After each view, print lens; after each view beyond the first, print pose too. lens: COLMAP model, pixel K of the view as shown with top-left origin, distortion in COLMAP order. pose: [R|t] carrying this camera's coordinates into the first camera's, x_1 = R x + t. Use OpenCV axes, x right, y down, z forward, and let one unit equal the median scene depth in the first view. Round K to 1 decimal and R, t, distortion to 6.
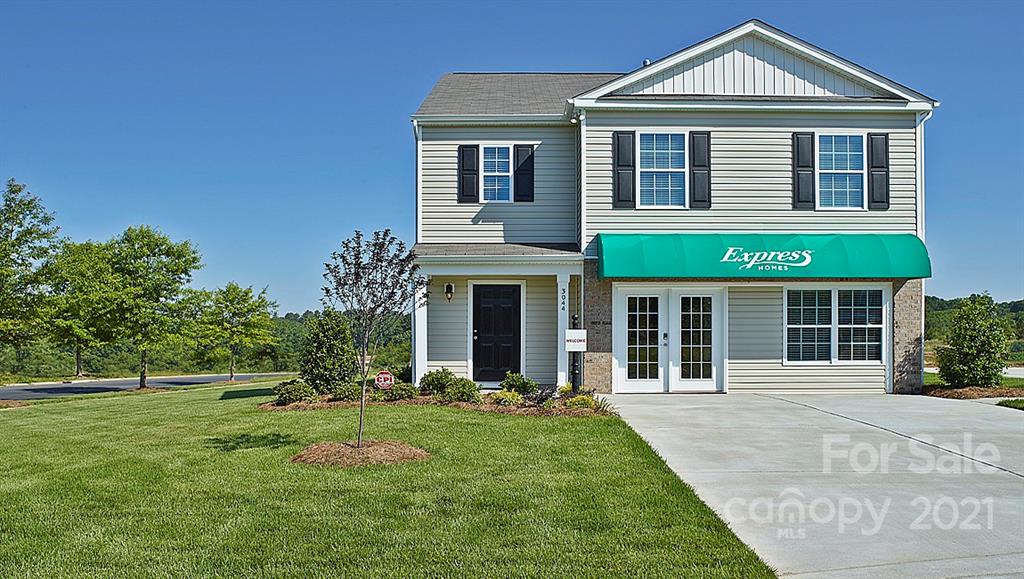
lens RADIAL K [[951.5, 0, 512.9], [0, 951.5, 334.0], [0, 0, 1]] dist [-0.055095, 0.012323]
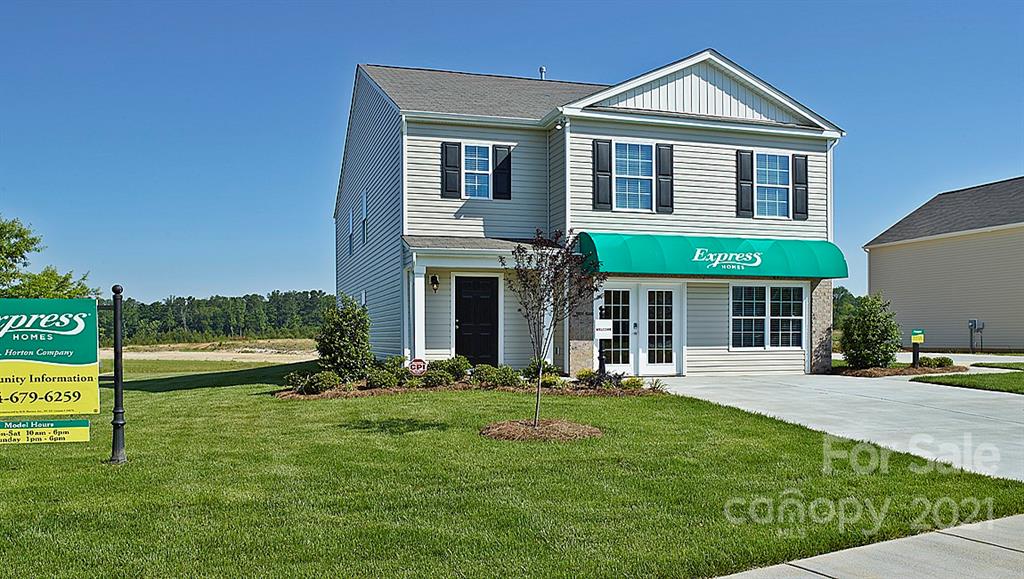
lens RADIAL K [[951.3, 0, 511.8], [0, 951.3, 342.0], [0, 0, 1]] dist [-0.050532, -0.001954]
pose [[0.948363, -0.003468, 0.317167, -0.333376], [-0.002095, 0.999850, 0.017197, 0.002366], [-0.317179, -0.016974, 0.948214, -0.015805]]
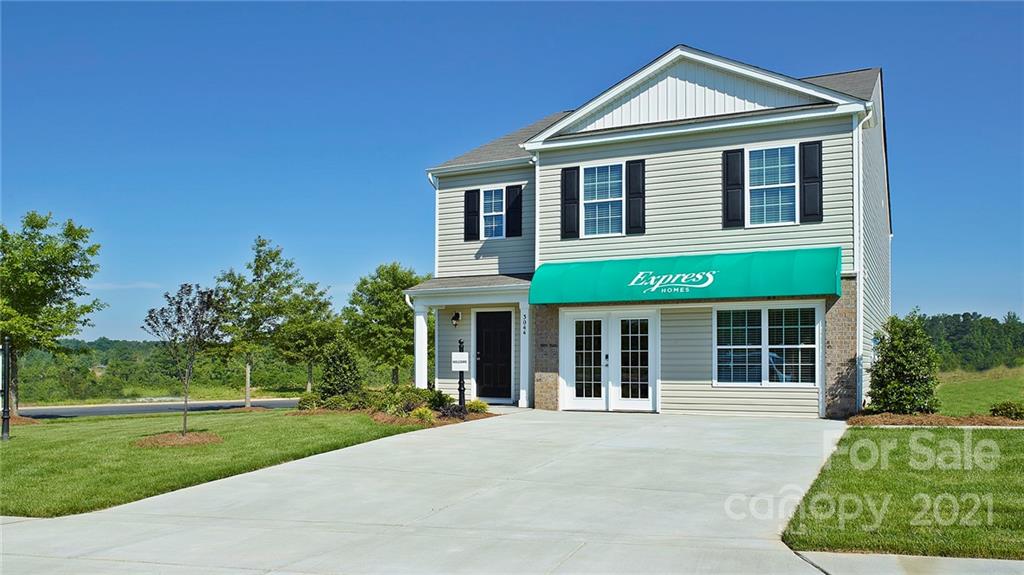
lens RADIAL K [[959.6, 0, 531.9], [0, 959.6, 324.5], [0, 0, 1]] dist [-0.000138, -0.001872]
pose [[0.878048, -0.018224, -0.478225, 0.598346], [0.005107, 0.999575, -0.028716, -0.004054], [0.478545, 0.022771, 0.877768, 0.024968]]
